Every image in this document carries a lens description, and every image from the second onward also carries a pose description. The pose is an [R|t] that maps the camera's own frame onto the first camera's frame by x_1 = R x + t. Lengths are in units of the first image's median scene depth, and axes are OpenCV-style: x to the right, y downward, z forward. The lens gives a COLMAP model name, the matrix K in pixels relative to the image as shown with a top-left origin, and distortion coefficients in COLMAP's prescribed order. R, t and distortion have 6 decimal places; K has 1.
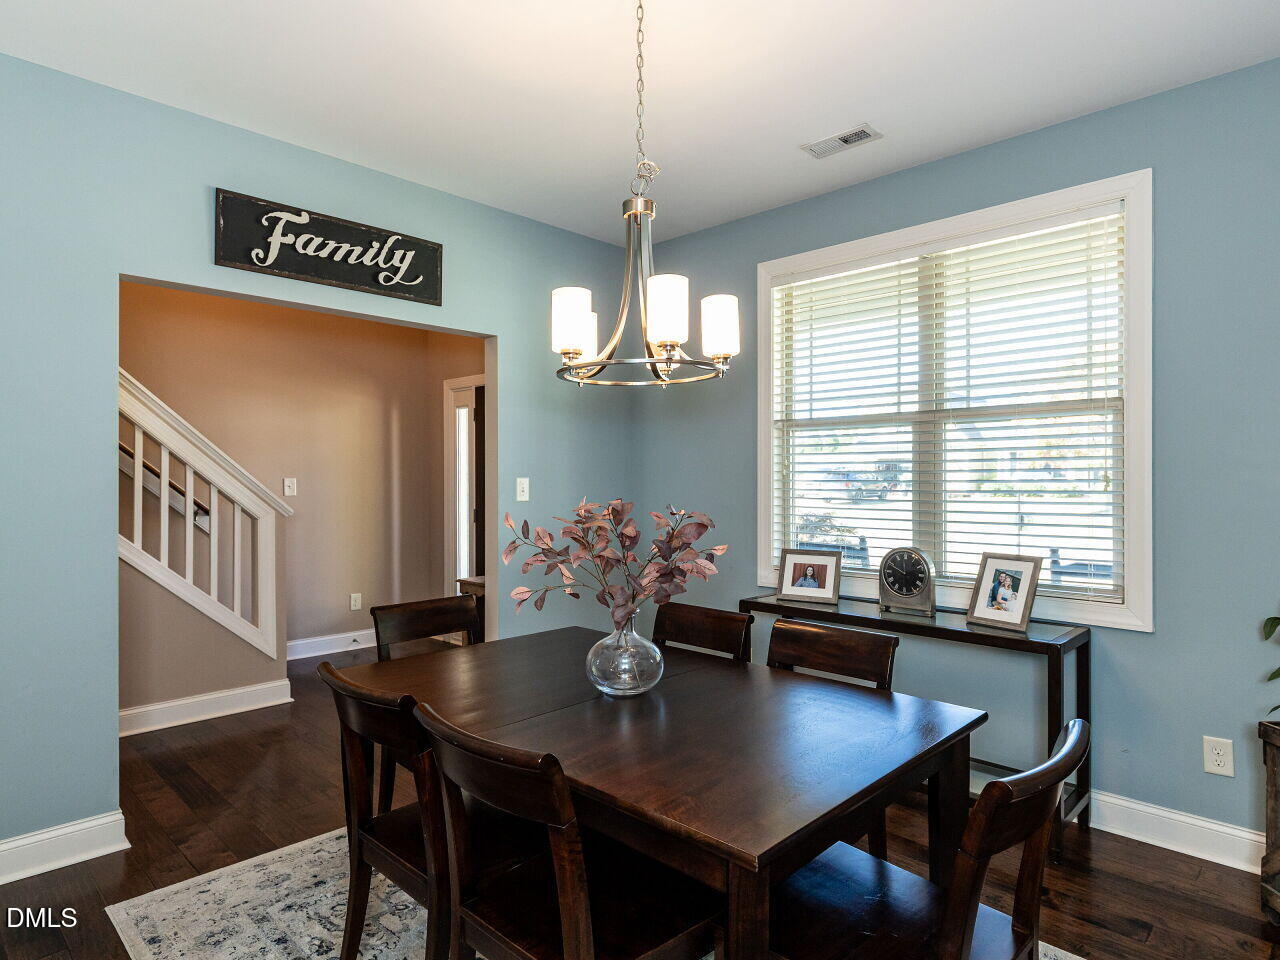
lens RADIAL K [[688.4, 0, 640.0], [0, 688.4, 480.0], [0, 0, 1]] dist [-0.003348, -0.001789]
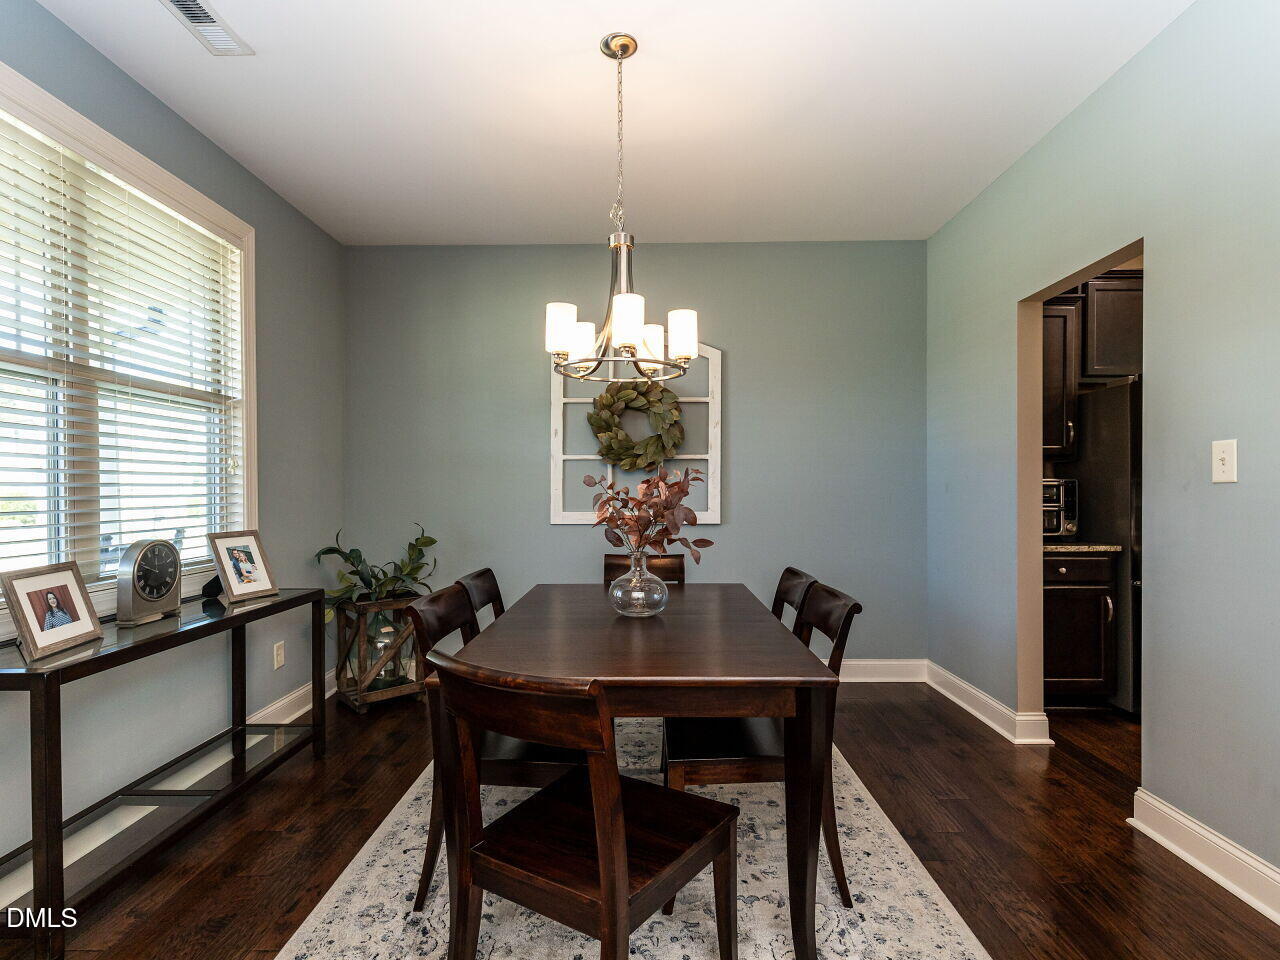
lens RADIAL K [[688.4, 0, 640.0], [0, 688.4, 480.0], [0, 0, 1]] dist [-0.003348, -0.001789]
pose [[-0.714473, 0.008744, 0.699608, -0.603058], [-0.003397, 0.999867, -0.015966, 0.041487], [-0.699655, -0.013783, -0.714348, 1.230255]]
